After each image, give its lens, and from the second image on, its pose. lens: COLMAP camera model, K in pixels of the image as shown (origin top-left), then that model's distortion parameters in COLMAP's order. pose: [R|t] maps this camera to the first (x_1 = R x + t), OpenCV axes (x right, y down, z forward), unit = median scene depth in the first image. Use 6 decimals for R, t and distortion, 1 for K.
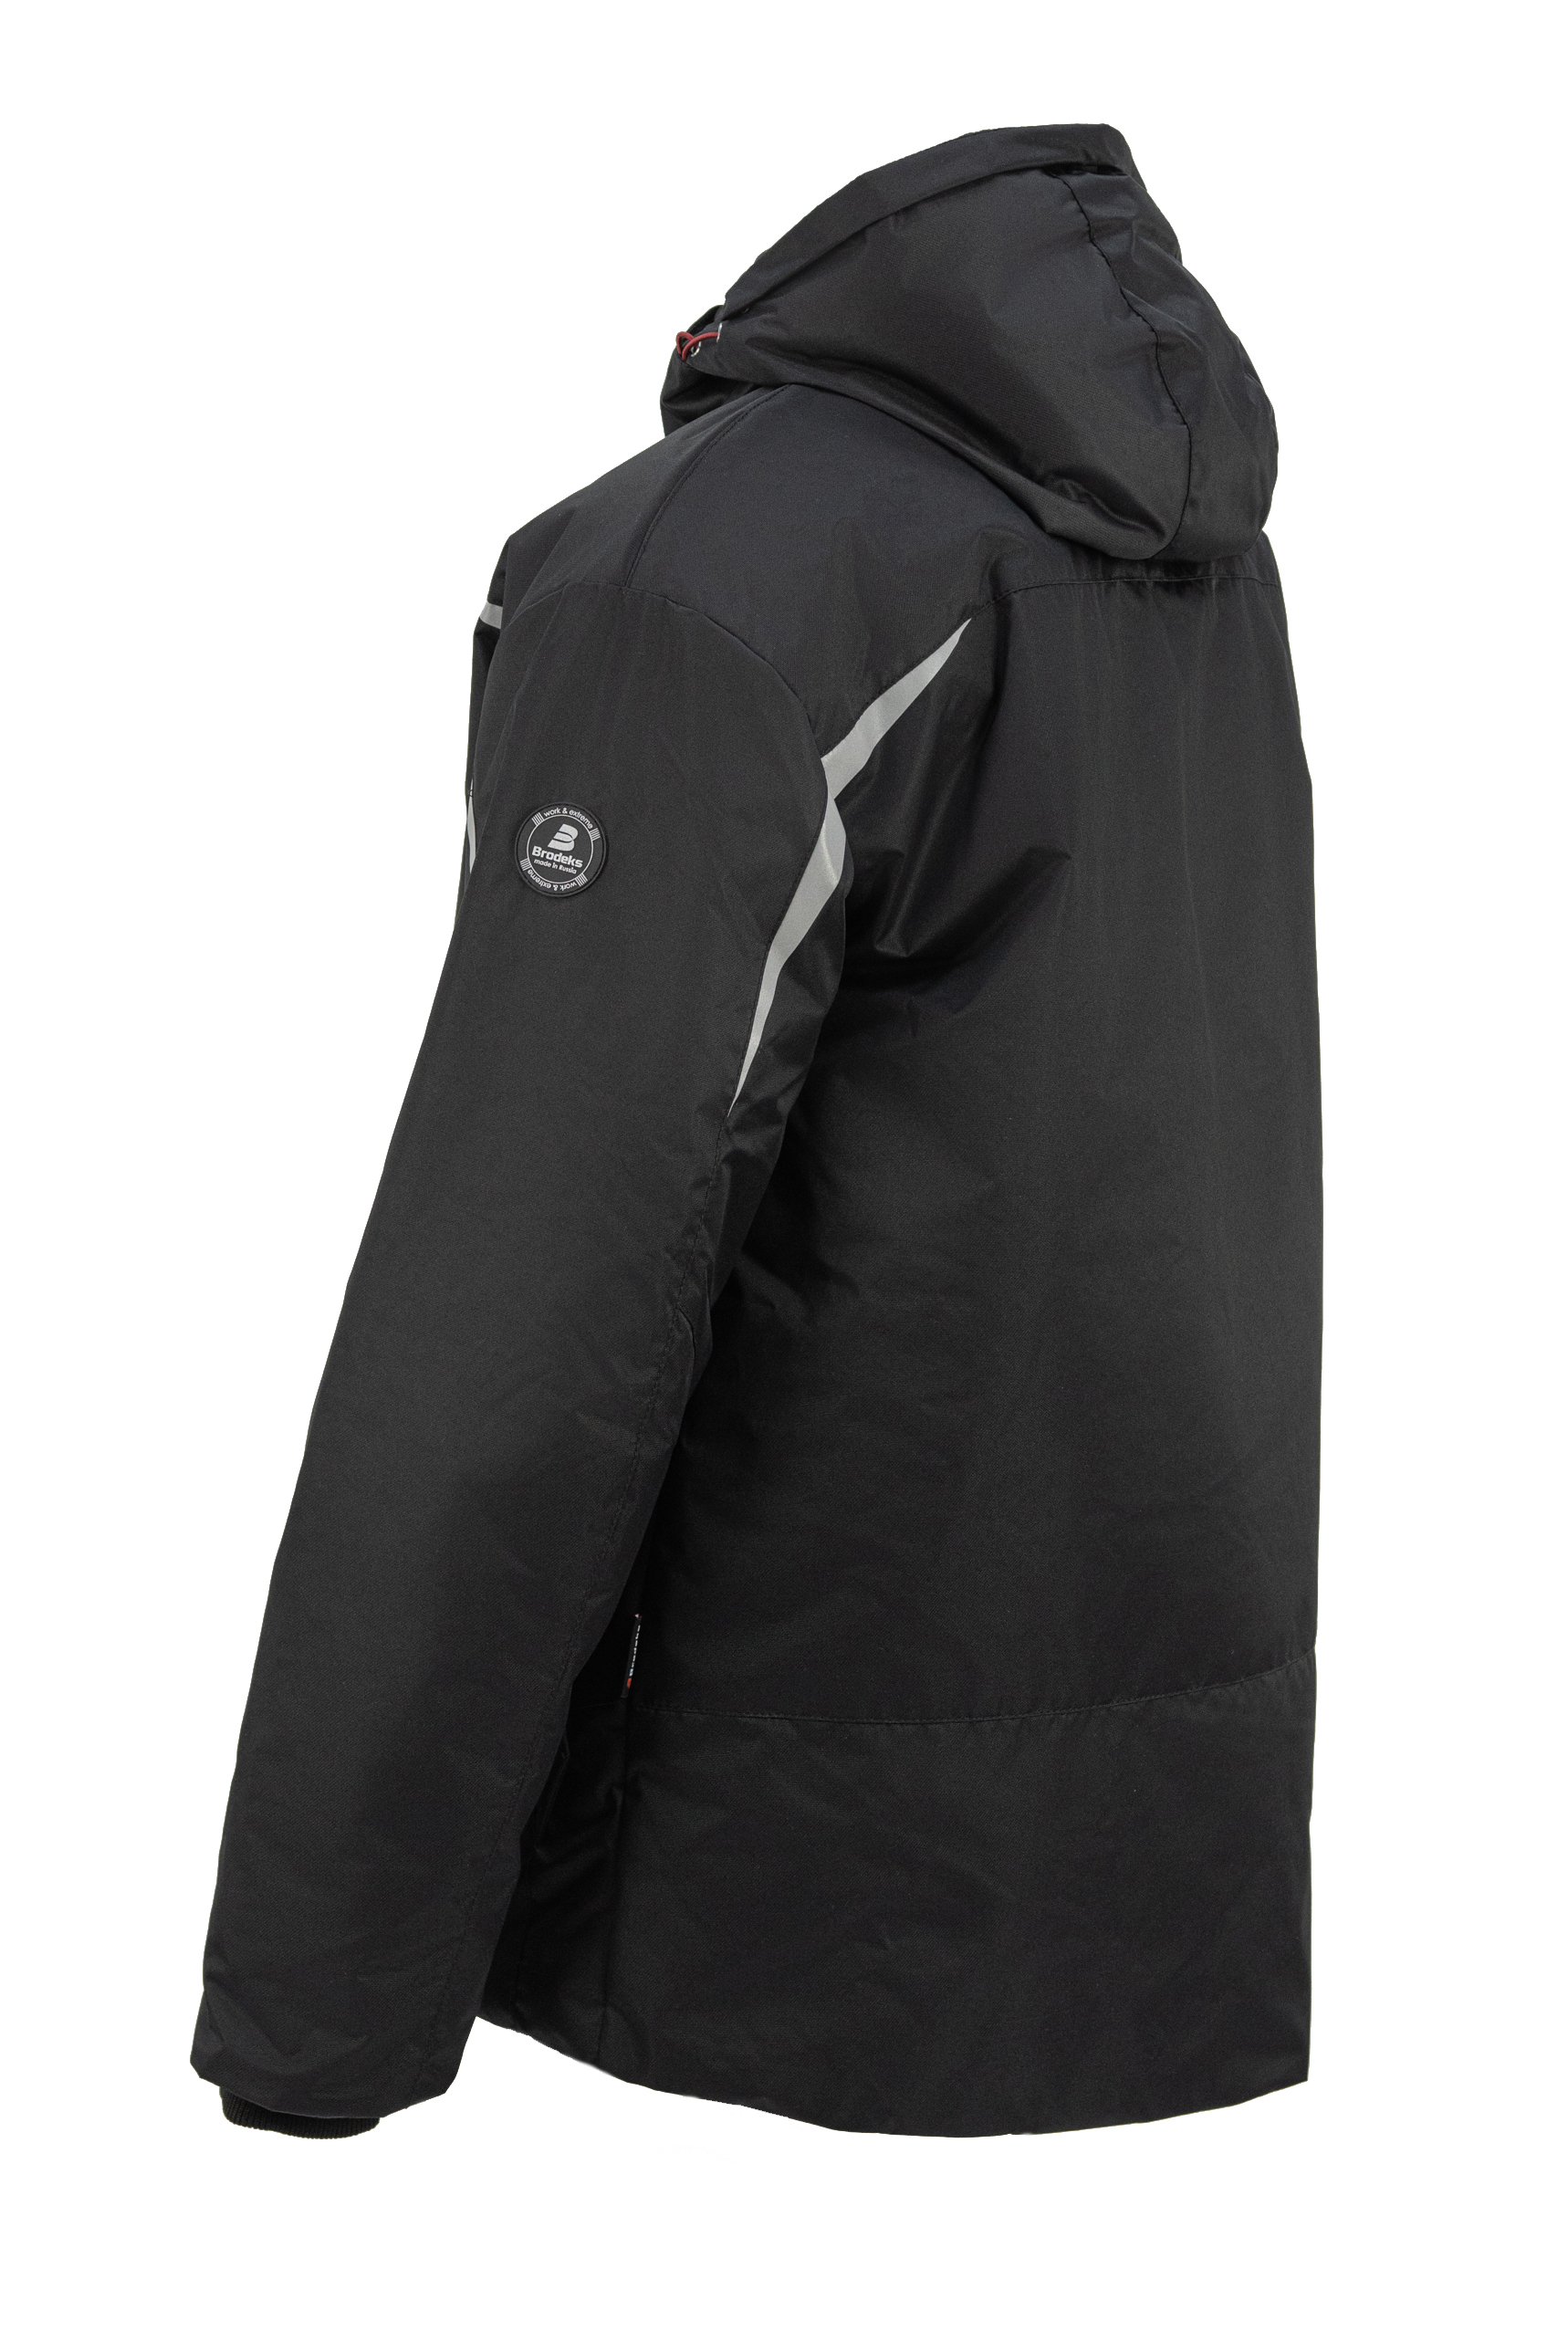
lens RADIAL K [[4542.9, 0, 783.1], [0, 4542.9, 1174.6], [0, 0, 1]] dist [0.135305, 0.000000]
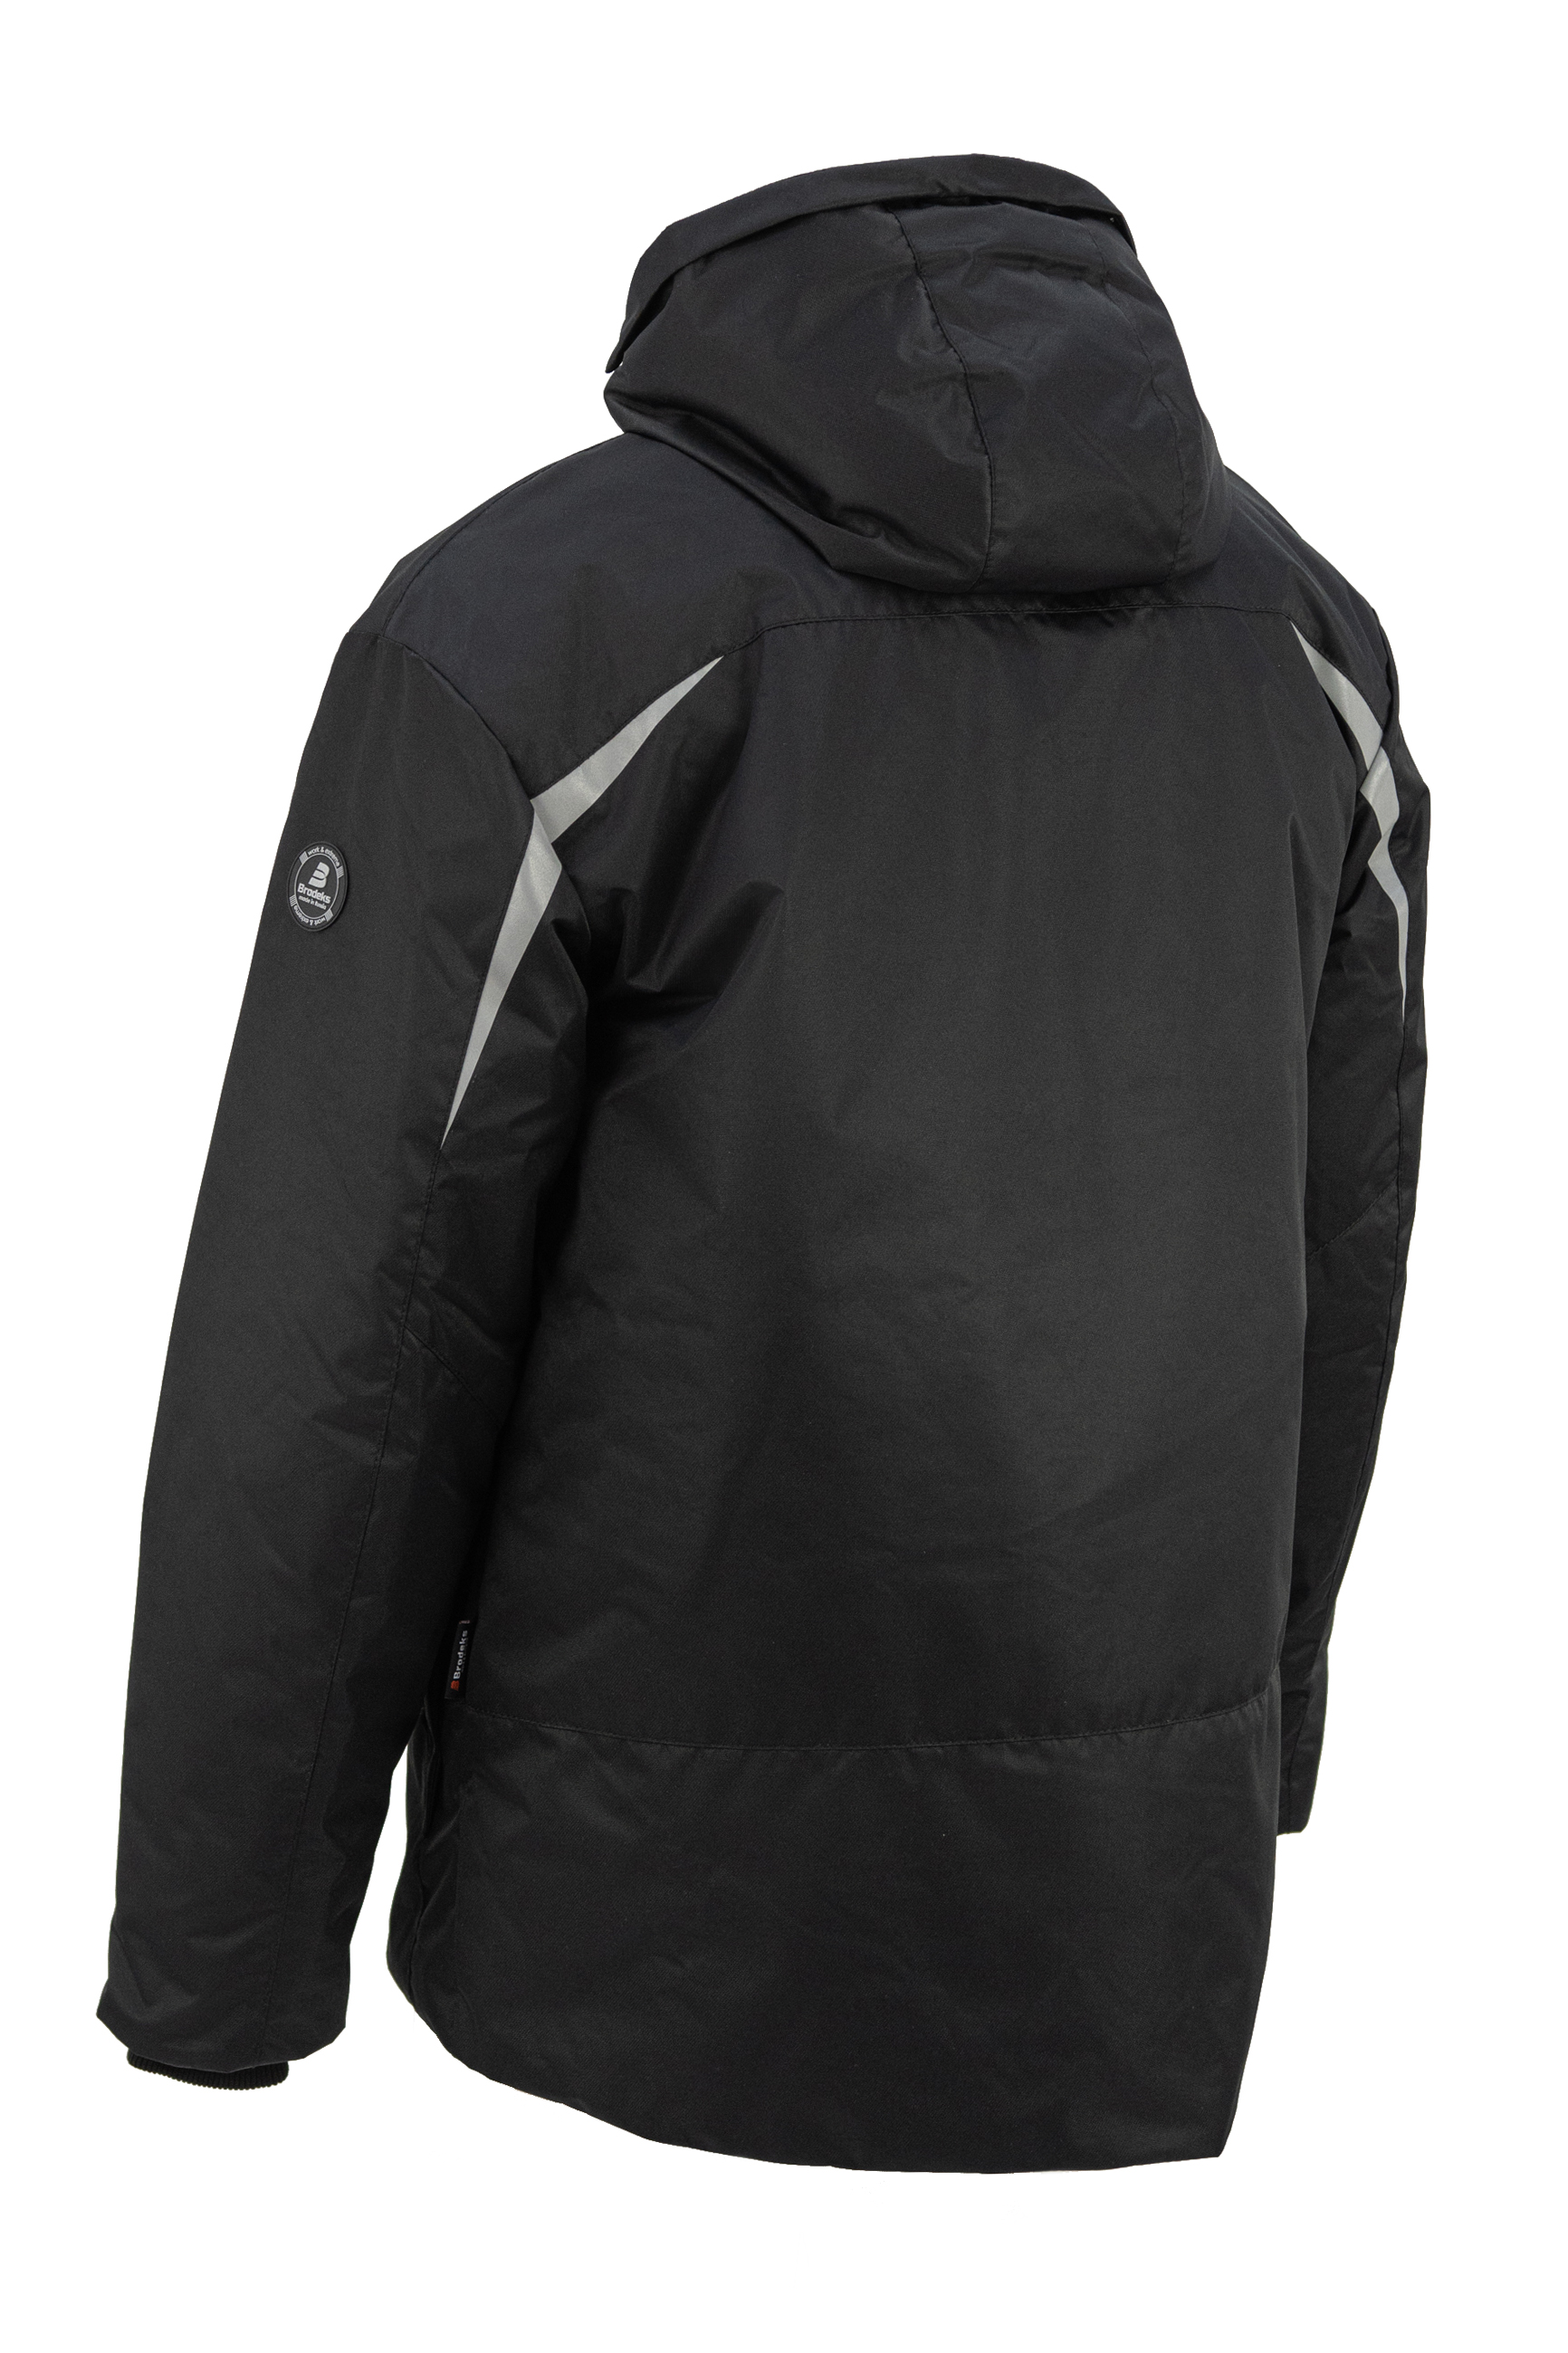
lens RADIAL K [[4544.7, 0, 772.9], [0, 4544.7, 1172.2], [0, 0, 1]] dist [0.135305, 0.000000]
pose [[0.896443, 0.027900, -0.442279, 0.500382], [-0.029499, 0.999559, 0.003266, -0.011458], [0.442176, 0.010119, 0.896871, 0.097929]]
